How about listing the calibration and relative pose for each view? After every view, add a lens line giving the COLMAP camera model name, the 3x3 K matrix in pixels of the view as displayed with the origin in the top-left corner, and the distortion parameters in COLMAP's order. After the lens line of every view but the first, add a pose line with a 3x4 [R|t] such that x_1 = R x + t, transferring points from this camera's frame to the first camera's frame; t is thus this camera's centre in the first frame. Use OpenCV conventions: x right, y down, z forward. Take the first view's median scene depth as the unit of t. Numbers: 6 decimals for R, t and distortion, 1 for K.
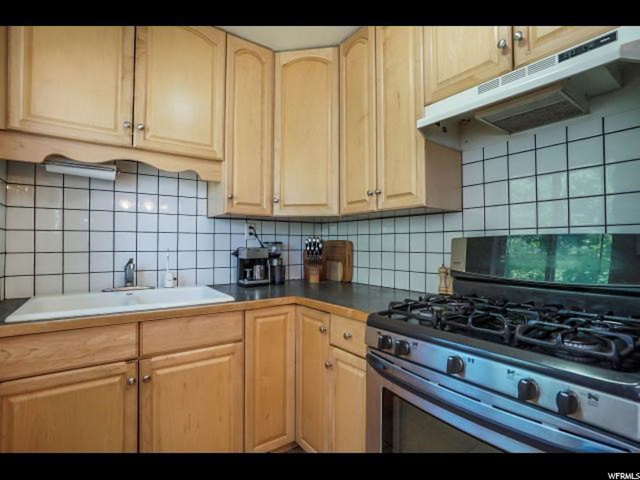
lens RADIAL K [[314.7, 0, 317.1], [0, 314.7, 239.8], [0, 0, 1]] dist [-0.018737, 0.000984]
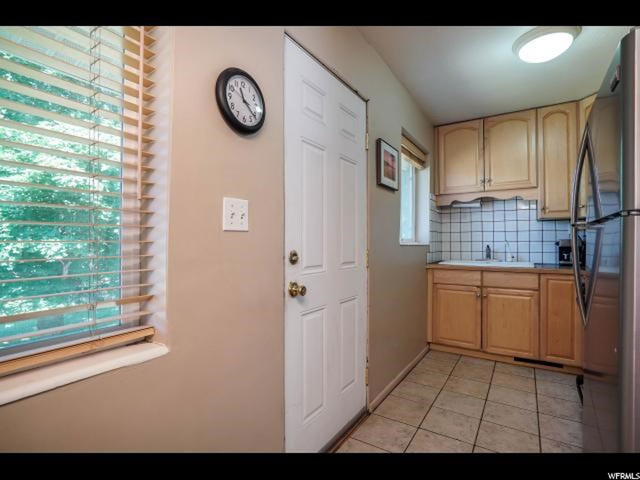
lens RADIAL K [[314.7, 0, 317.1], [0, 314.7, 239.8], [0, 0, 1]] dist [-0.018737, 0.000984]
pose [[0.342988, -0.008874, -0.939298, 0.872024], [0.014491, 0.999886, -0.004155, 0.019297], [0.939228, -0.012186, 0.343078, -0.685258]]
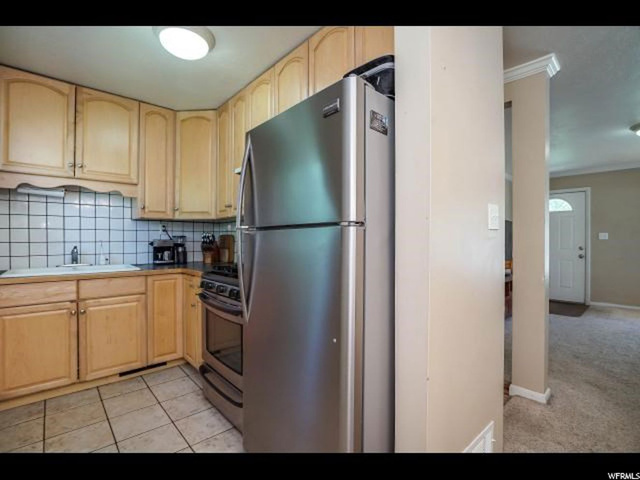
lens RADIAL K [[311.4, 0, 316.3], [0, 311.4, 239.9], [0, 0, 1]] dist [-0.002007, -0.000122]
pose [[0.996253, -0.001812, 0.086466, 0.473696], [0.000501, 0.999885, 0.015179, 0.004419], [-0.086483, -0.015079, 0.996139, -0.662312]]
